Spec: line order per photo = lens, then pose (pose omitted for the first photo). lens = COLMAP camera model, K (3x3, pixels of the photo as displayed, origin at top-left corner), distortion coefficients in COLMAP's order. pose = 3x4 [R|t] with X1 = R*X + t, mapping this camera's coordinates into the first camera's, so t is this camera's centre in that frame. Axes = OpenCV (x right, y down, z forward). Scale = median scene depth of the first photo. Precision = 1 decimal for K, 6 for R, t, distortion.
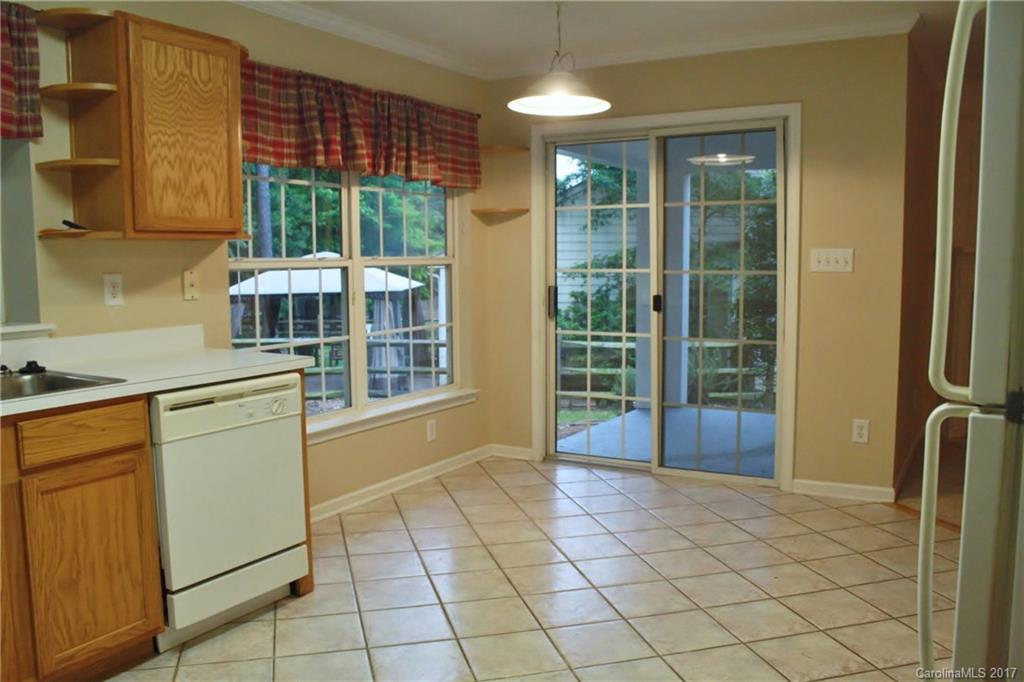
lens RADIAL K [[864.9, 0, 511.1], [0, 864.9, 340.1], [0, 0, 1]] dist [-0.112782, 0.018420]
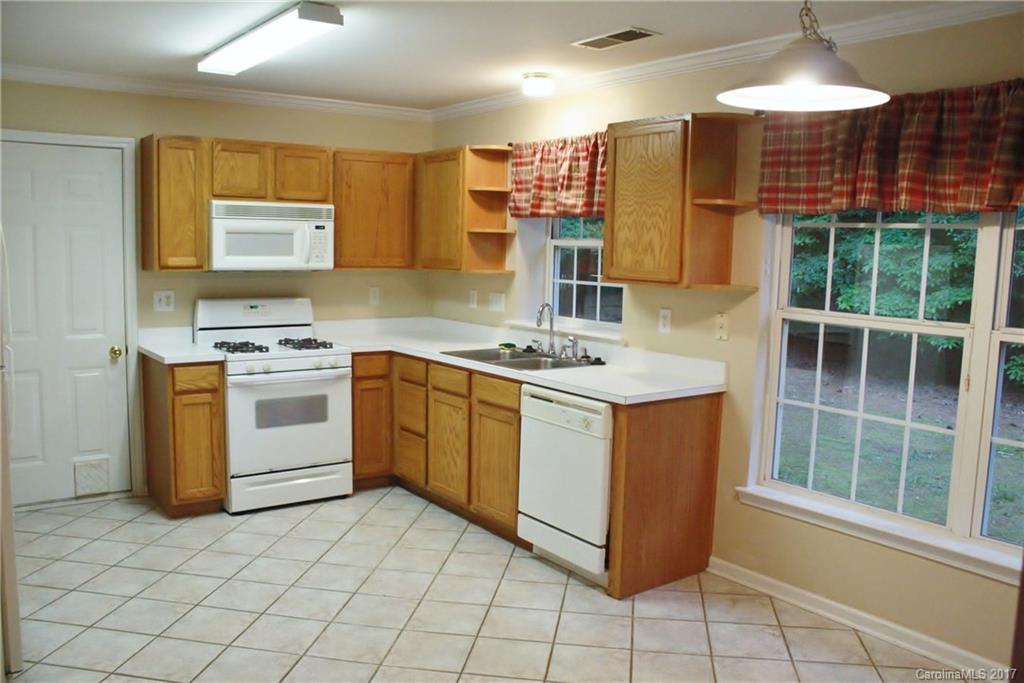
lens RADIAL K [[864.9, 0, 512.4], [0, 864.9, 345.9], [0, 0, 1]] dist [-0.112782, 0.018420]
pose [[-0.398941, 0.106878, -0.910727, 0.881180], [-0.108792, 0.980653, 0.162740, -0.221271], [0.910500, 0.164004, -0.379595, 1.339074]]
